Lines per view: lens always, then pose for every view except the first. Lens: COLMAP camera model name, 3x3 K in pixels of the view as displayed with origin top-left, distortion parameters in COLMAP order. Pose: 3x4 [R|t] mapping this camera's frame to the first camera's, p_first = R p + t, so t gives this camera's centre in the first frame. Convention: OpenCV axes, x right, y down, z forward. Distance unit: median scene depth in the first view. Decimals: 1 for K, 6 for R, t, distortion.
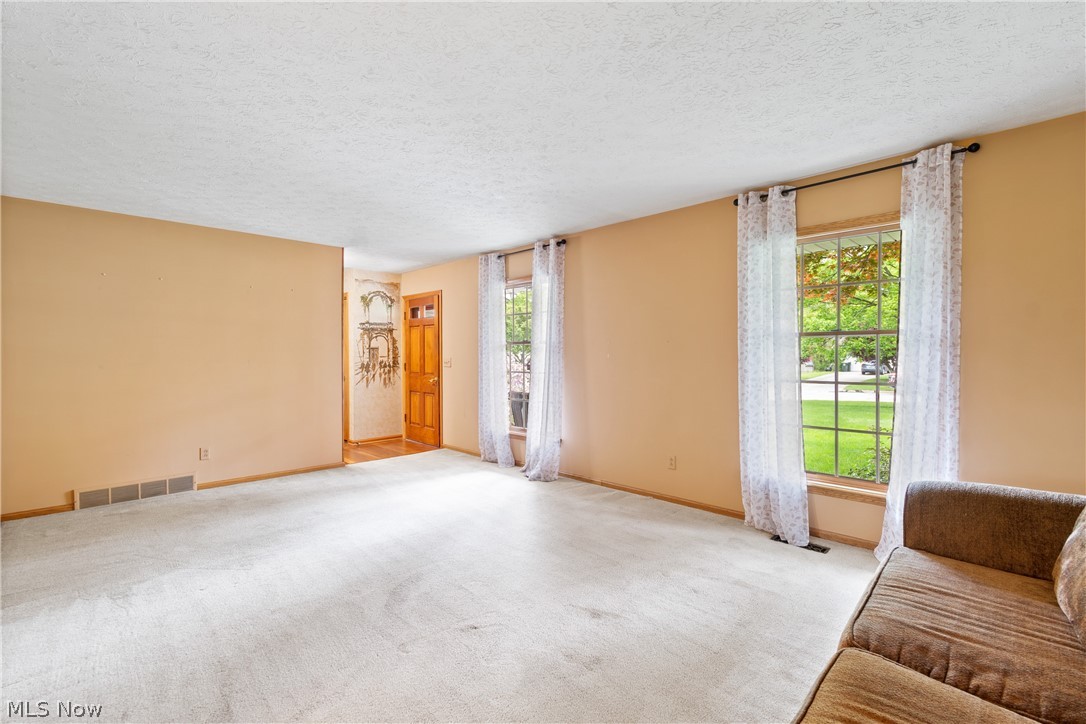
lens RADIAL K [[490.9, 0, 542.6], [0, 490.9, 361.7], [0, 0, 1]] dist [0.002934, -0.000364]
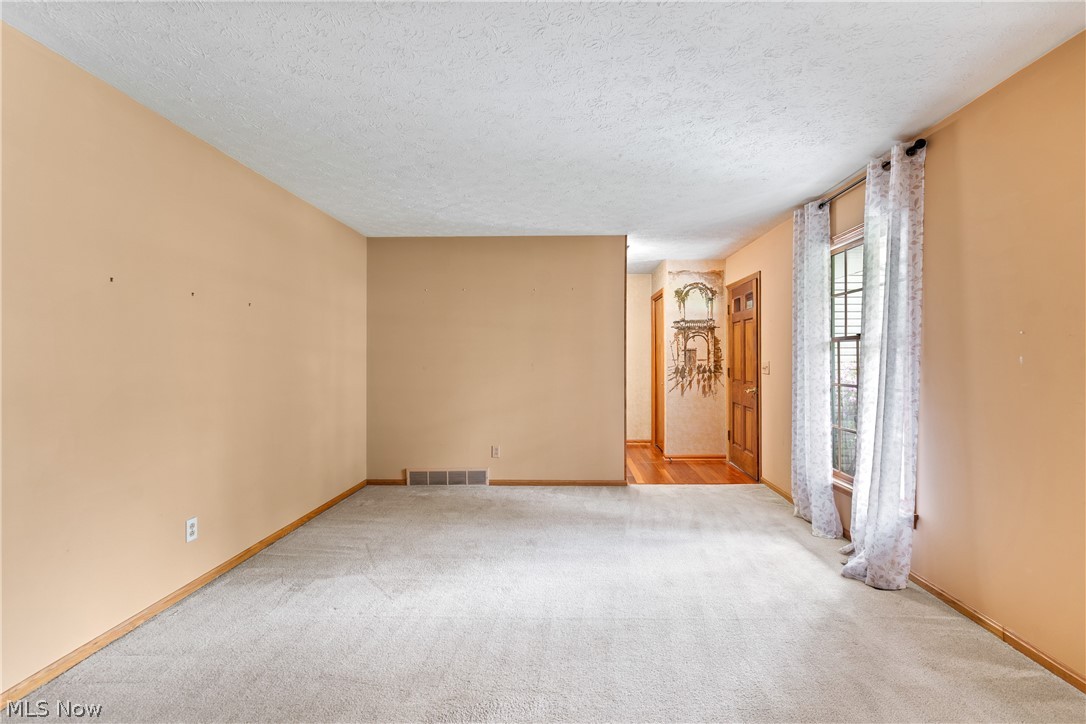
lens RADIAL K [[490.9, 0, 543.8], [0, 490.9, 359.9], [0, 0, 1]] dist [0.002934, -0.000364]
pose [[0.700129, 0.001829, -0.714014, 0.125575], [-0.008854, 0.999942, -0.006120, -0.004059], [0.713961, 0.010607, 0.700105, 0.309690]]
